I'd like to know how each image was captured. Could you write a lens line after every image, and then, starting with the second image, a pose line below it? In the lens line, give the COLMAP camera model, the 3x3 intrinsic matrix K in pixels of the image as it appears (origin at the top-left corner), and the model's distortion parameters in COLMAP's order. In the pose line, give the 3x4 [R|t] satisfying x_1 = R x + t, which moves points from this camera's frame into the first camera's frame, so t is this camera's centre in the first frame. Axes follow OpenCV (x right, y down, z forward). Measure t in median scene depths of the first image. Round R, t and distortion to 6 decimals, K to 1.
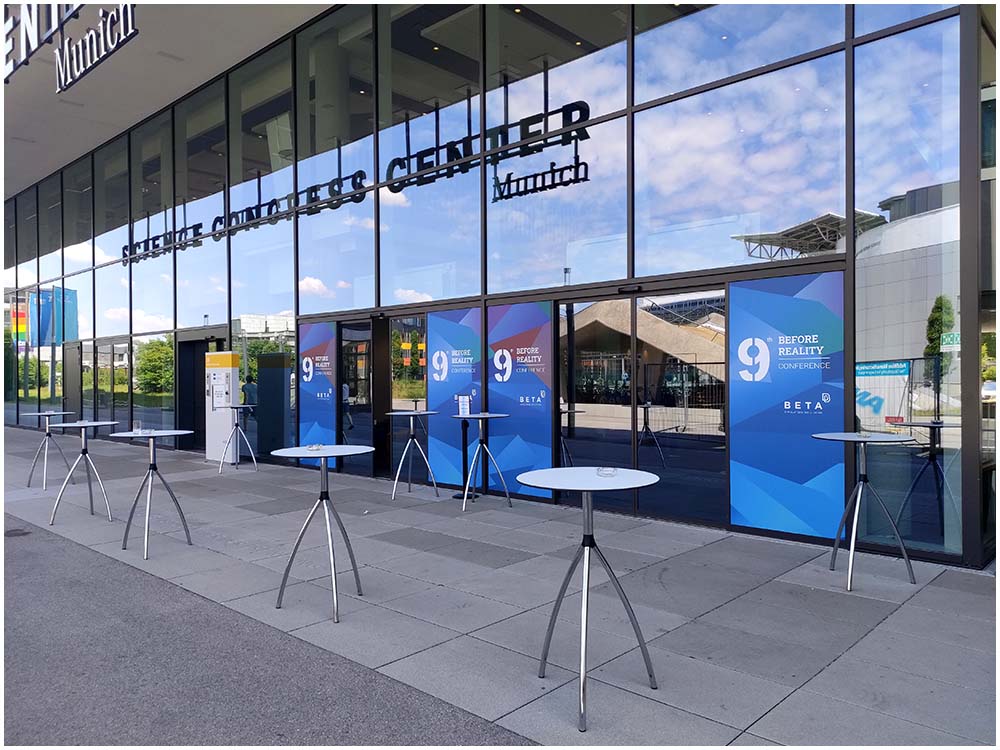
lens RADIAL K [[730.4, 0, 500.0], [0, 730.4, 375.0], [0, 0, 1]] dist [0.029570, 0.004596]
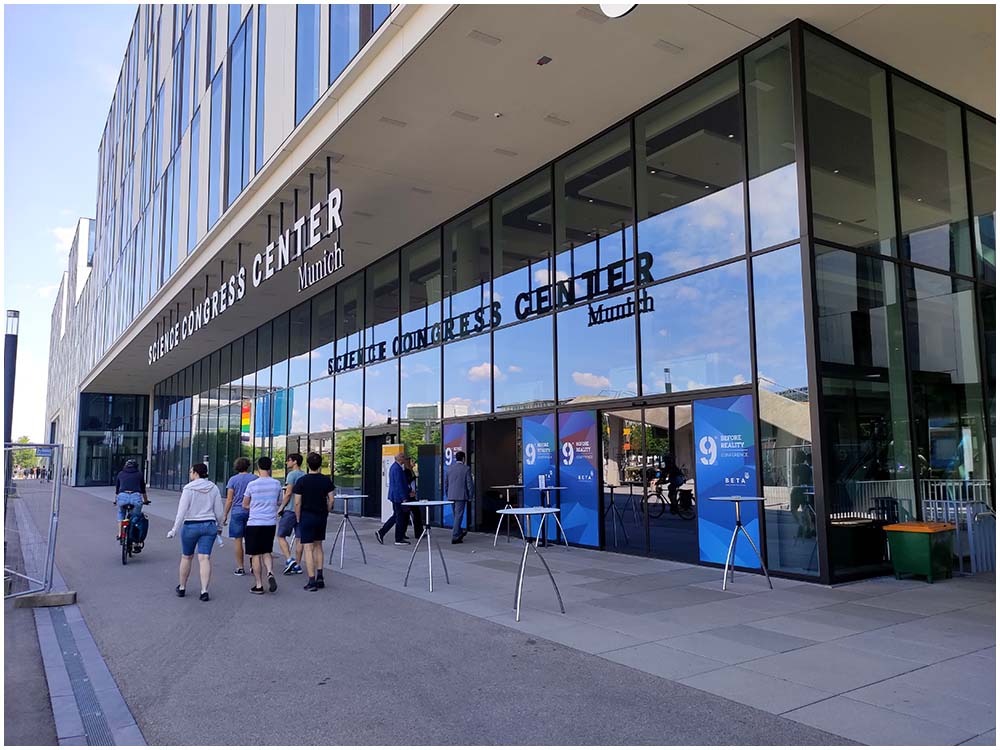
lens RADIAL K [[712.7, 0, 500.0], [0, 712.7, 375.0], [0, 0, 1]] dist [0.078663, 0.000994]
pose [[0.972824, -0.033116, -0.229164, 0.131901], [0.006621, 0.993293, -0.115431, -0.003644], [0.231450, 0.110777, 0.966519, -0.277155]]
